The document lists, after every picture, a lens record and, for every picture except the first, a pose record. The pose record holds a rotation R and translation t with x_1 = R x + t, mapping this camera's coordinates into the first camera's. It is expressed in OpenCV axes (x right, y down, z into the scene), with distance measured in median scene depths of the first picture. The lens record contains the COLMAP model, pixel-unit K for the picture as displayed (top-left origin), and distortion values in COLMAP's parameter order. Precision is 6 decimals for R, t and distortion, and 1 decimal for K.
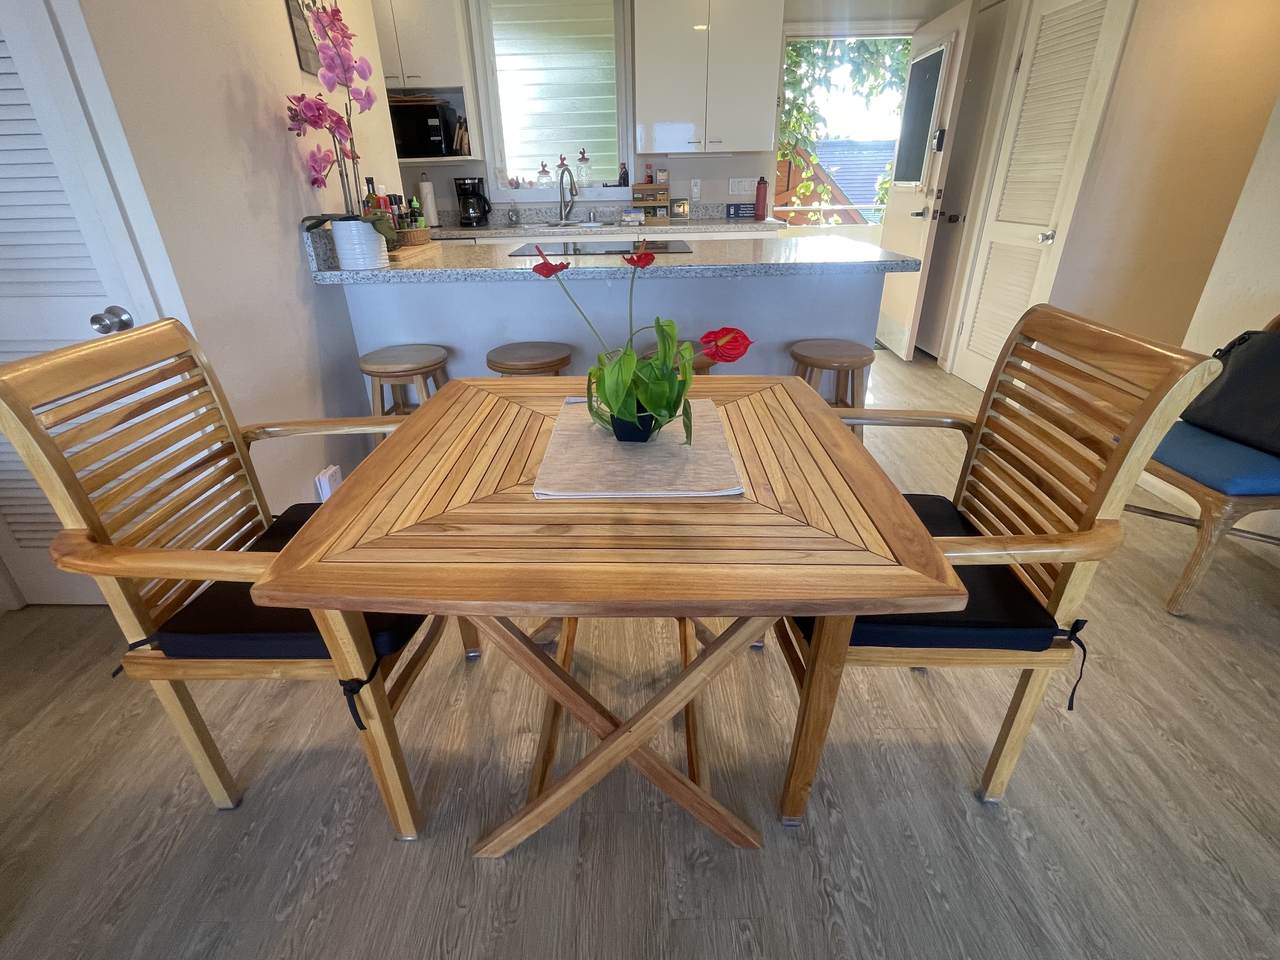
lens RADIAL K [[600.3, 0, 640.0], [0, 600.3, 480.0], [0, 0, 1]] dist [-0.001180, -0.001043]
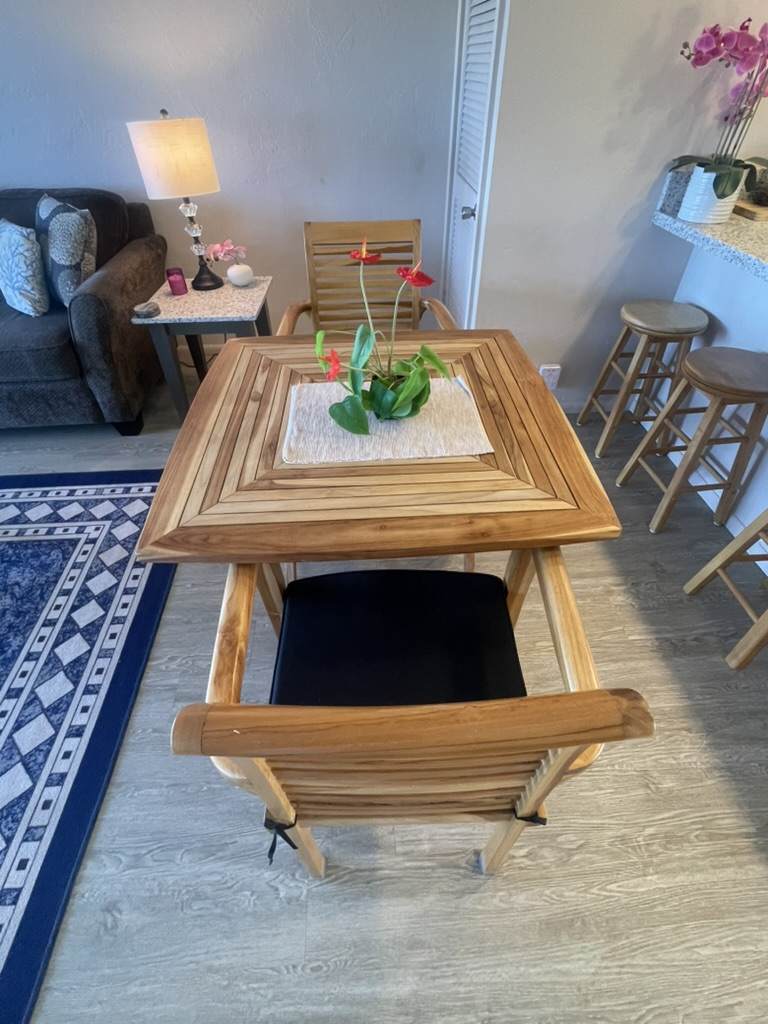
lens RADIAL K [[480.3, 0, 384.0], [0, 480.3, 512.0], [0, 0, 1]] dist [-0.001180, -0.001043]
pose [[0.052096, 0.696704, -0.715465, 0.733816], [-0.433722, 0.661125, 0.612208, -0.471474], [0.899540, 0.278419, 0.336617, 0.611733]]
